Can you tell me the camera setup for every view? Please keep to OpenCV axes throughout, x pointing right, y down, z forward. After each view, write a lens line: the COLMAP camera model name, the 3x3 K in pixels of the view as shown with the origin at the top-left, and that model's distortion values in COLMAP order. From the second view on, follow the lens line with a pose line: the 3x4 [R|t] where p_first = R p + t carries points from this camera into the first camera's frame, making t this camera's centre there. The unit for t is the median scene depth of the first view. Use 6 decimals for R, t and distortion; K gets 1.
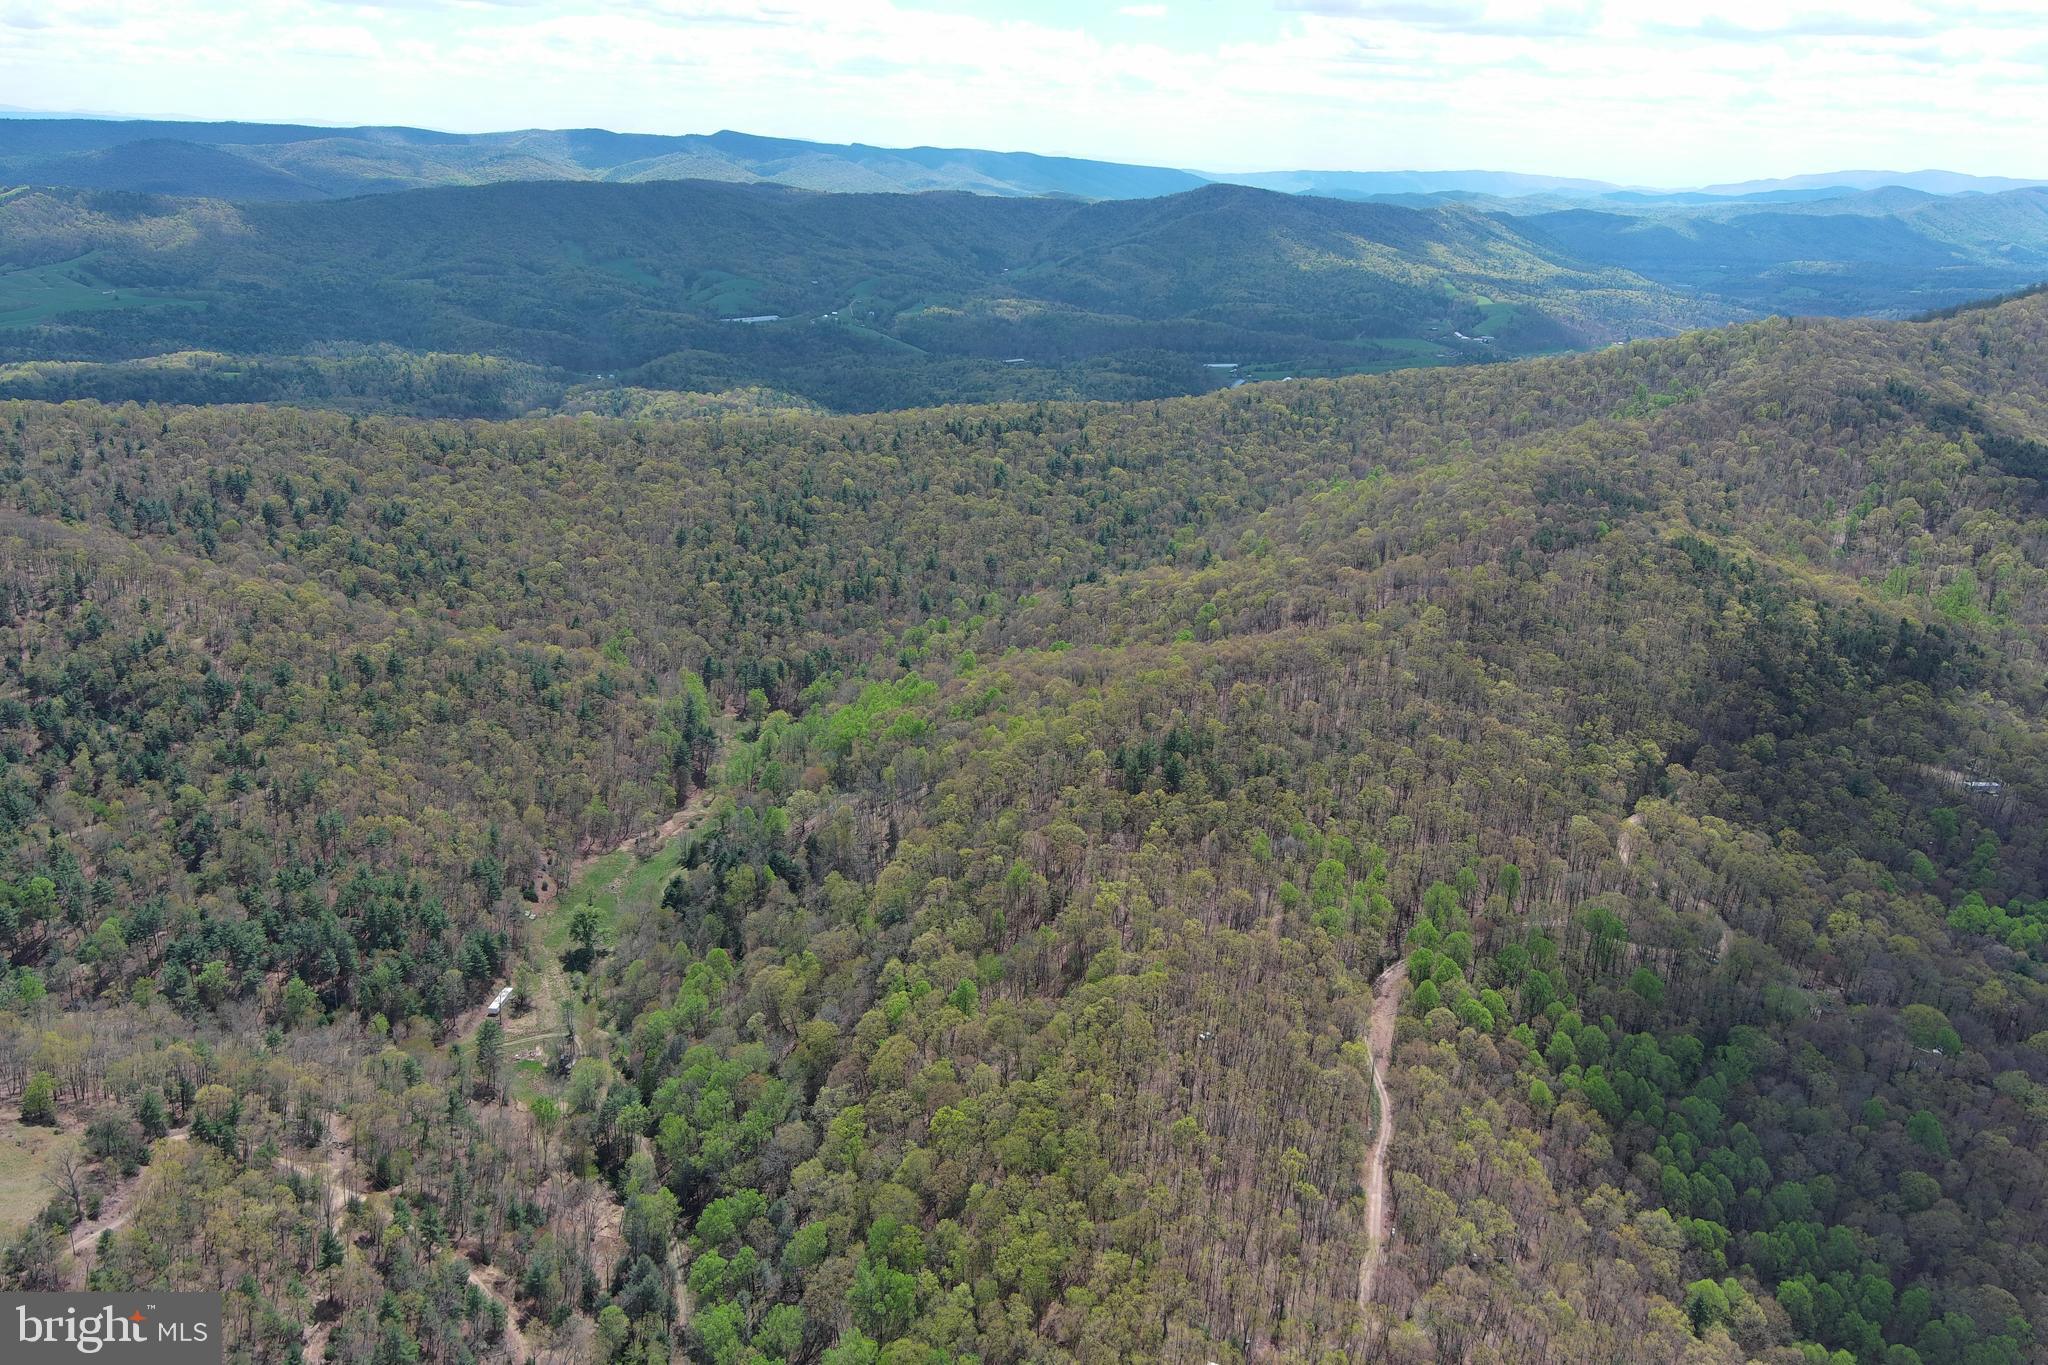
lens RADIAL K [[1585.2, 0, 1021.1], [0, 1585.2, 687.2], [0, 0, 1]] dist [0.036599, -0.045691]
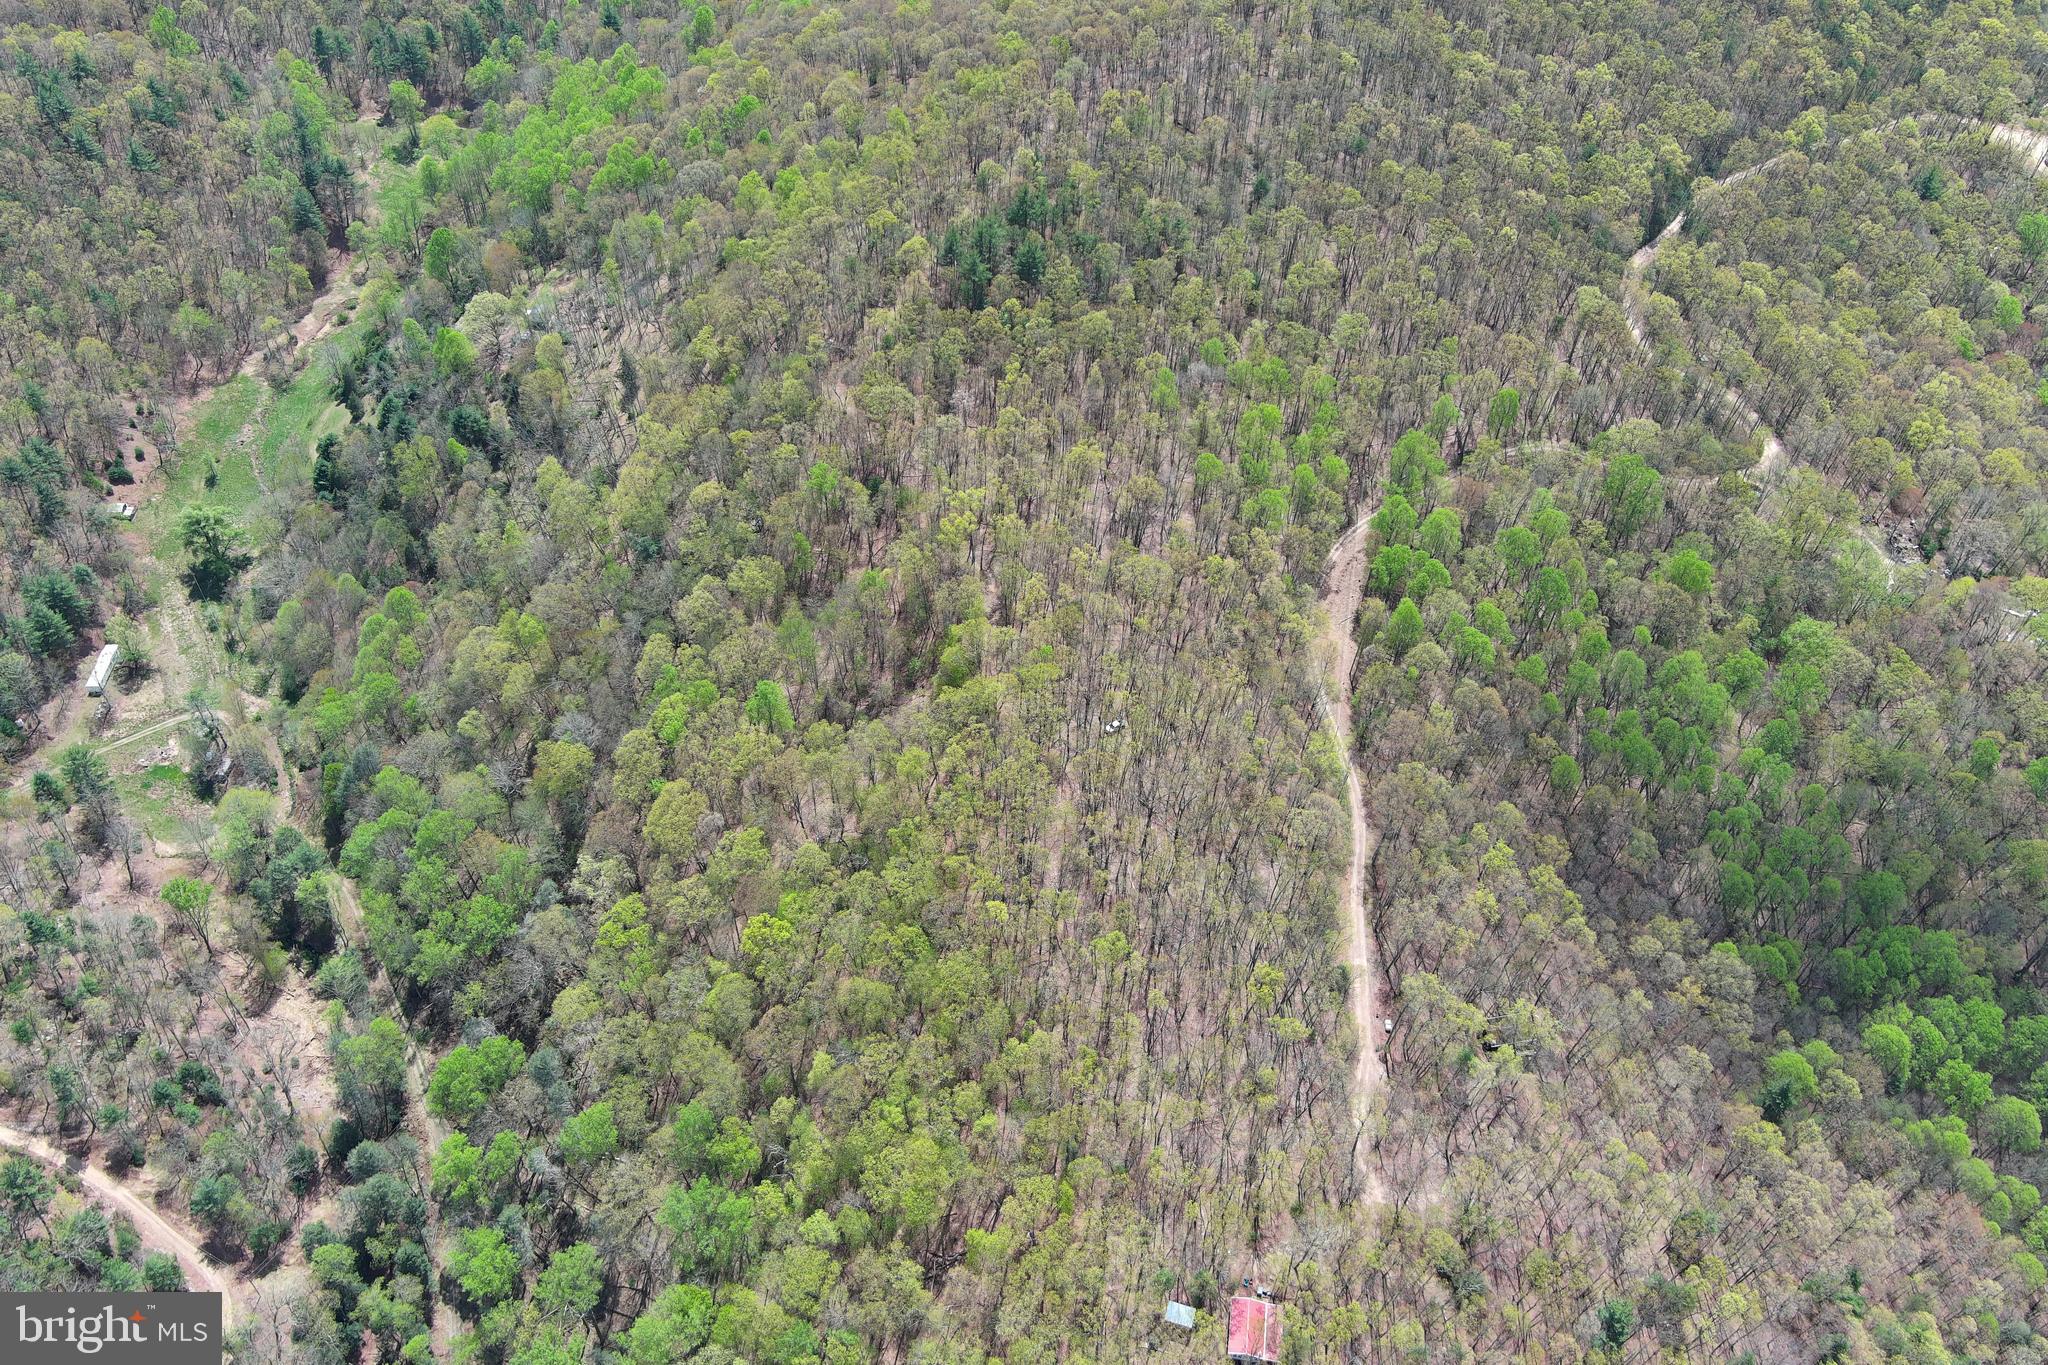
lens RADIAL K [[1584.0, 0, 1004.8], [0, 1584.0, 683.8], [0, 0, 1]] dist [0.009880, 0.011533]
pose [[0.989979, -0.103079, 0.096522, 0.000920], [0.046103, 0.881976, 0.469034, -0.101261], [-0.133478, -0.459884, 0.877890, 0.295822]]
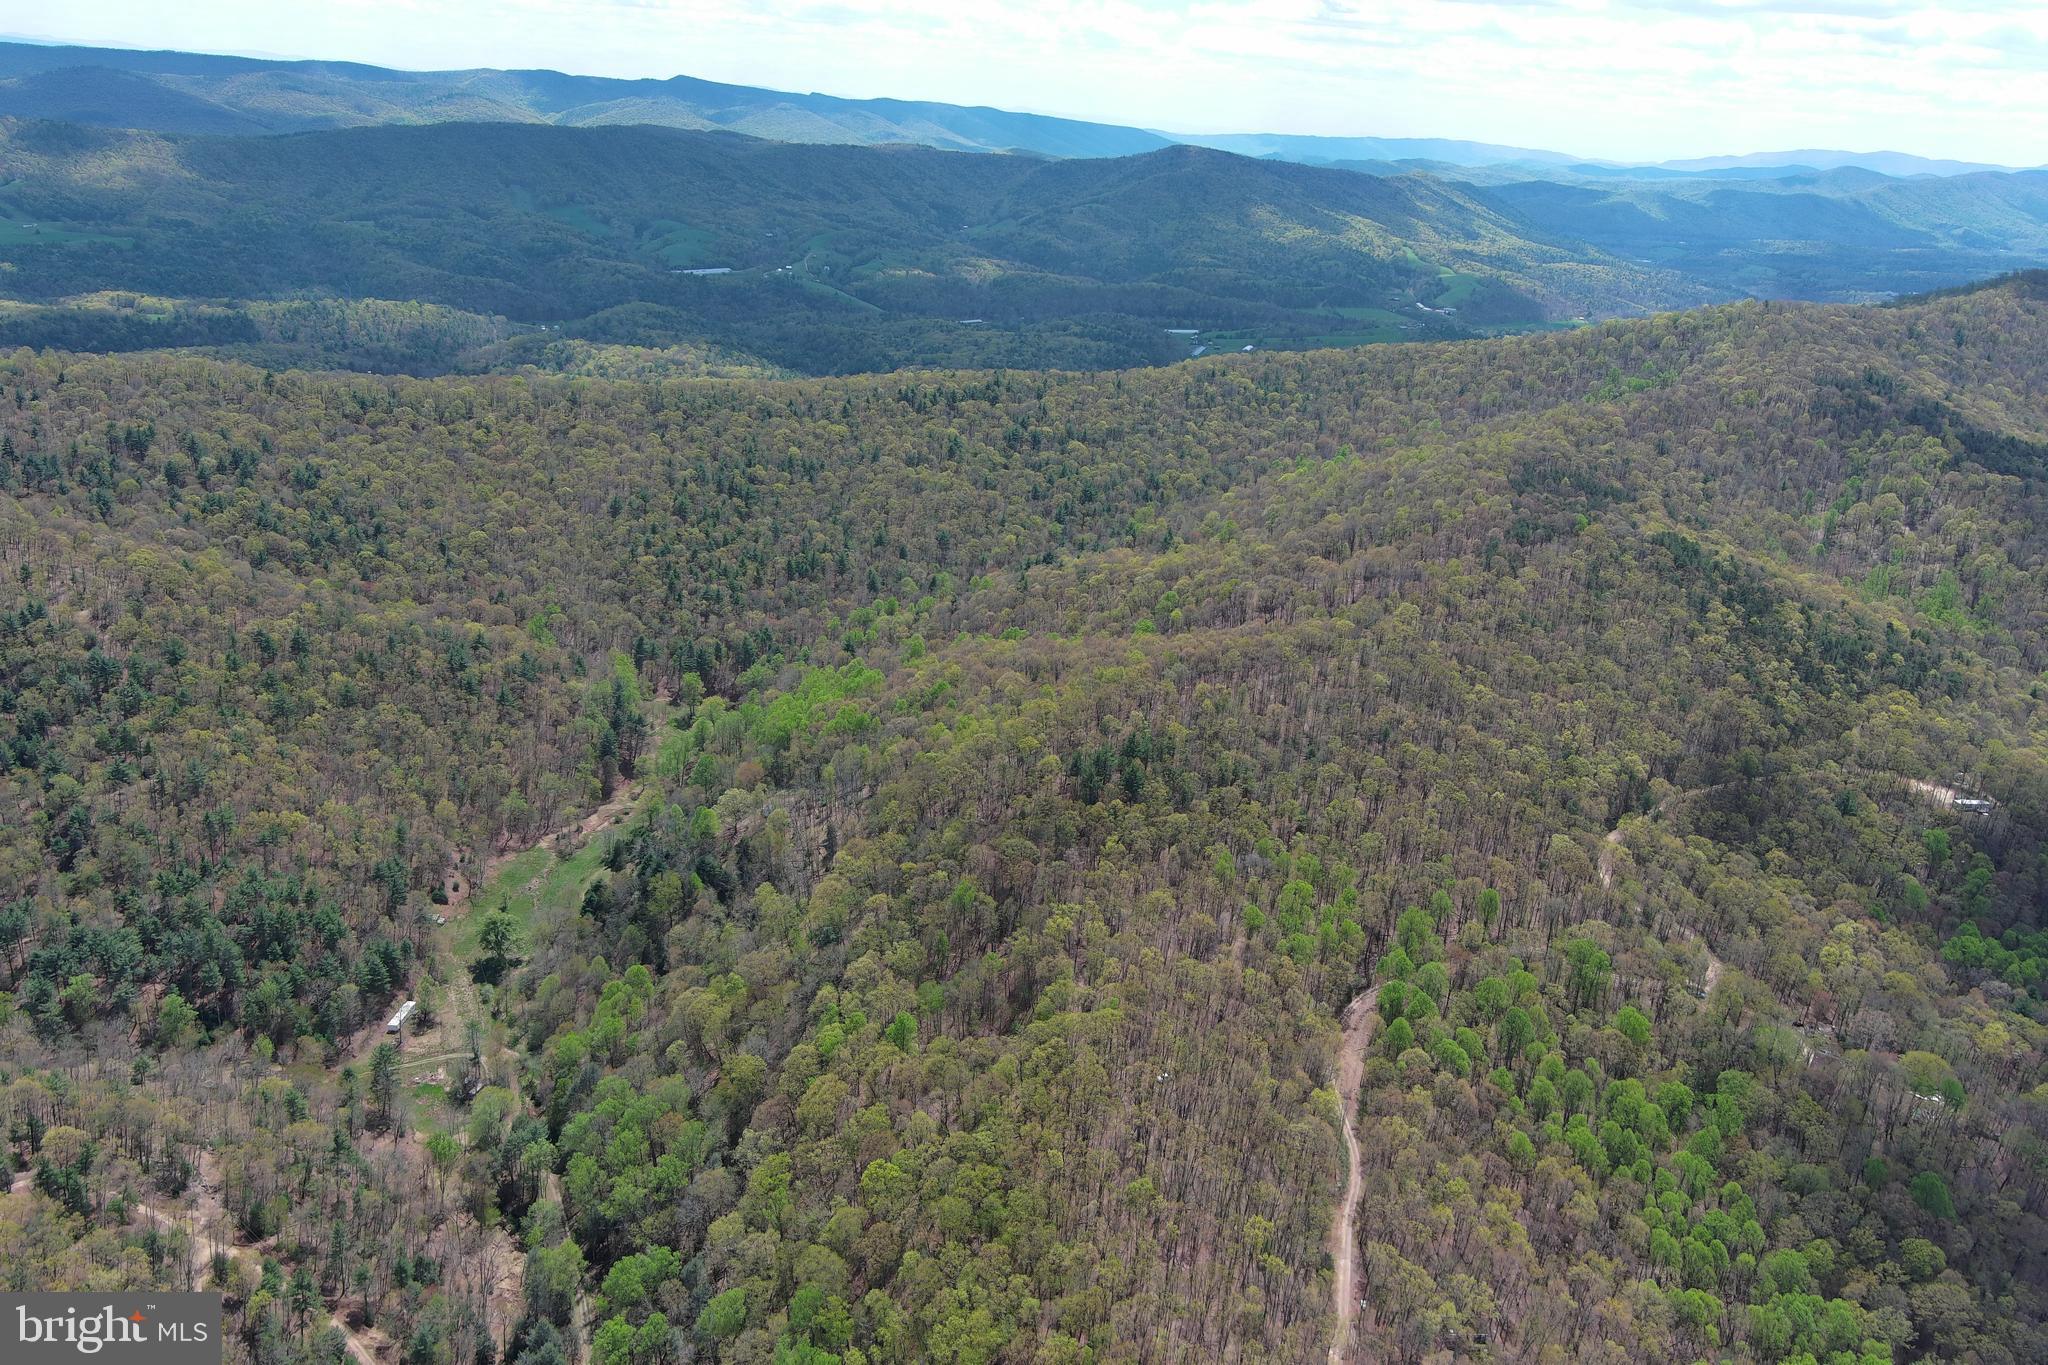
lens RADIAL K [[1585.2, 0, 1021.1], [0, 1585.2, 687.2], [0, 0, 1]] dist [0.036599, -0.045691]
pose [[0.999374, 0.018140, 0.030360, 0.001104], [-0.018890, 0.999518, 0.024626, -0.021800], [-0.029898, -0.025184, 0.999236, 0.063125]]
